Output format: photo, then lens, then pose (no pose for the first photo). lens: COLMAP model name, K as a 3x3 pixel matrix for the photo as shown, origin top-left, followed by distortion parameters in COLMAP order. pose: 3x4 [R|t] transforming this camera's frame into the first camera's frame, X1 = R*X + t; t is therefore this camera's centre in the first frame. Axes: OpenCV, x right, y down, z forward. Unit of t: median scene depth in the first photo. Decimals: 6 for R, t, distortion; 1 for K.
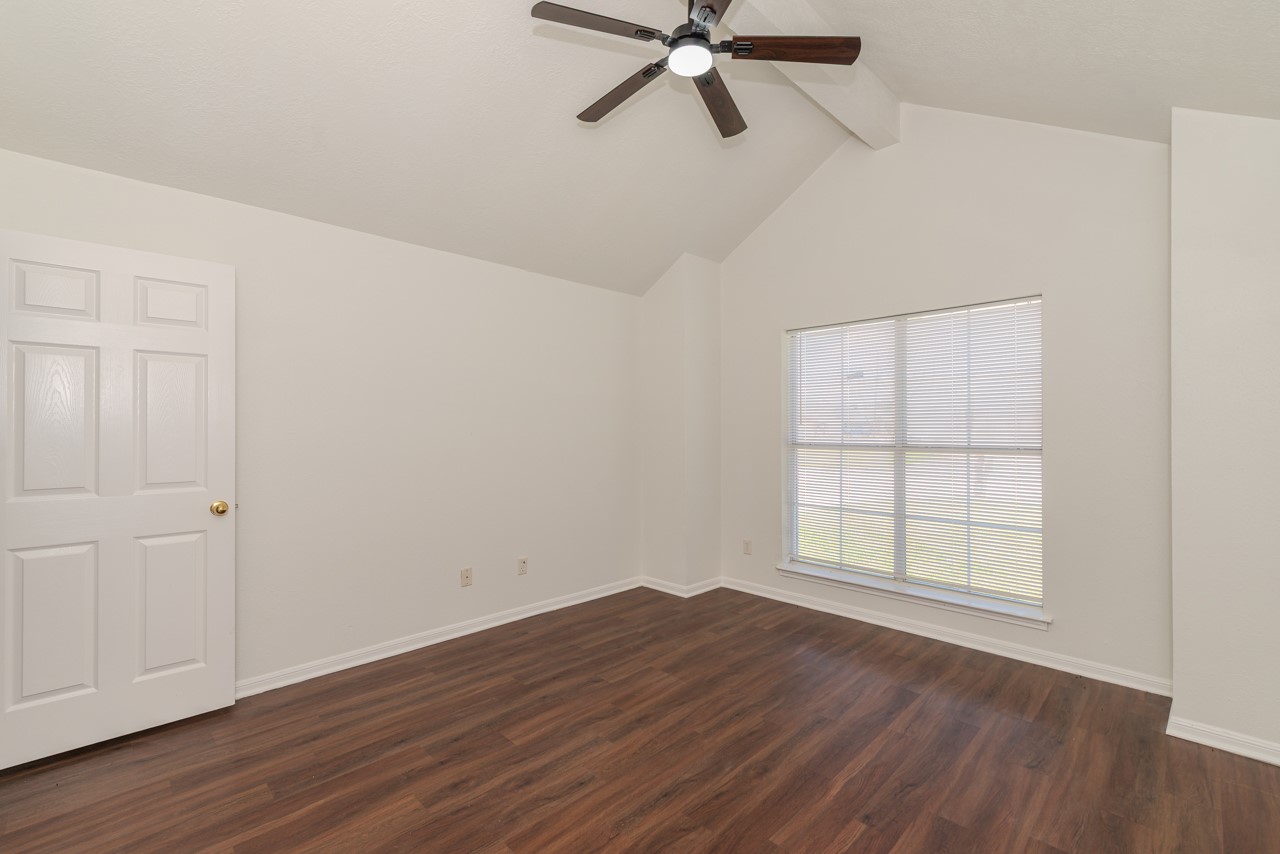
lens RADIAL K [[571.6, 0, 640.0], [0, 571.6, 427.0], [0, 0, 1]] dist [0.004901, 0.000006]
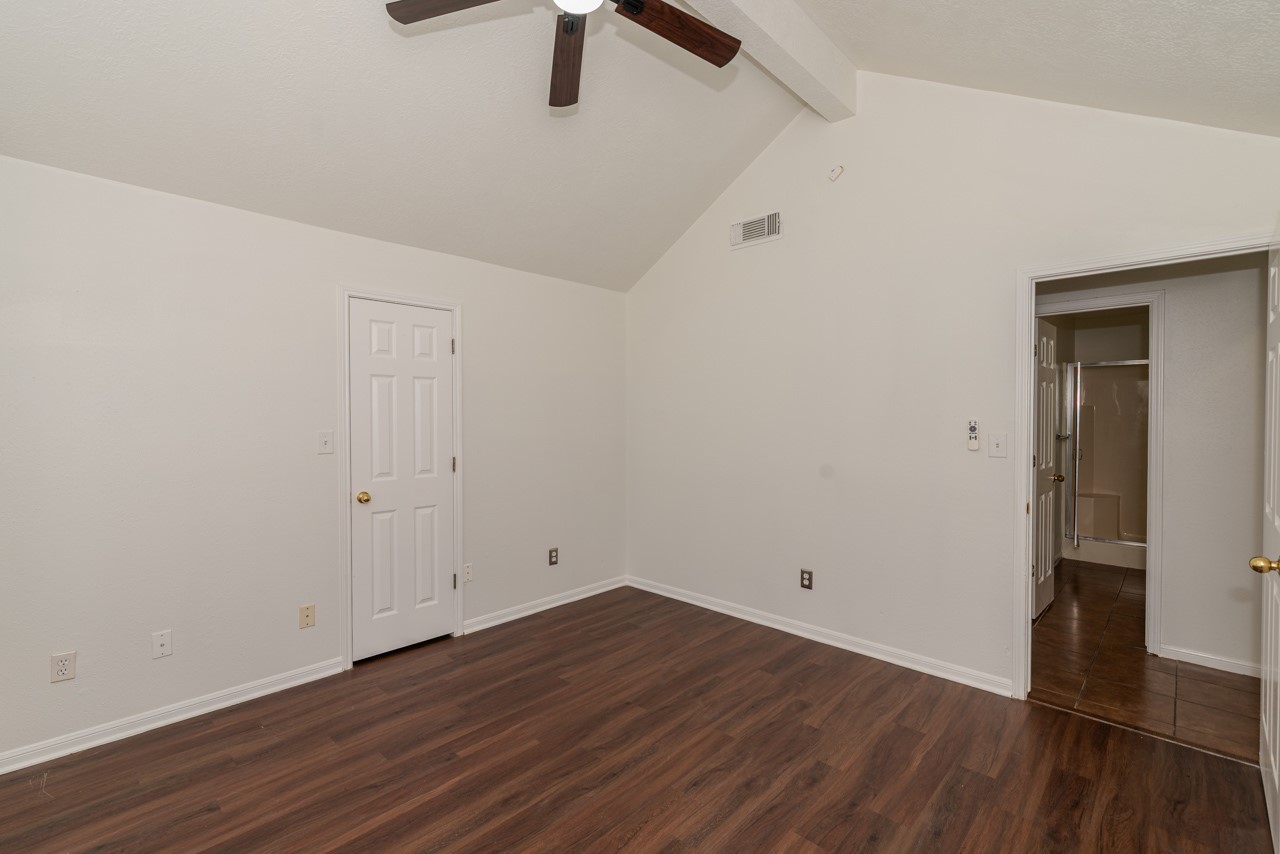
lens RADIAL K [[571.6, 0, 640.0], [0, 571.6, 427.0], [0, 0, 1]] dist [0.004901, 0.000006]
pose [[-0.999589, -0.001007, -0.028636, 0.027079], [-0.001567, 0.999808, 0.019544, -0.040355], [0.028611, 0.019581, -0.999399, 2.043413]]
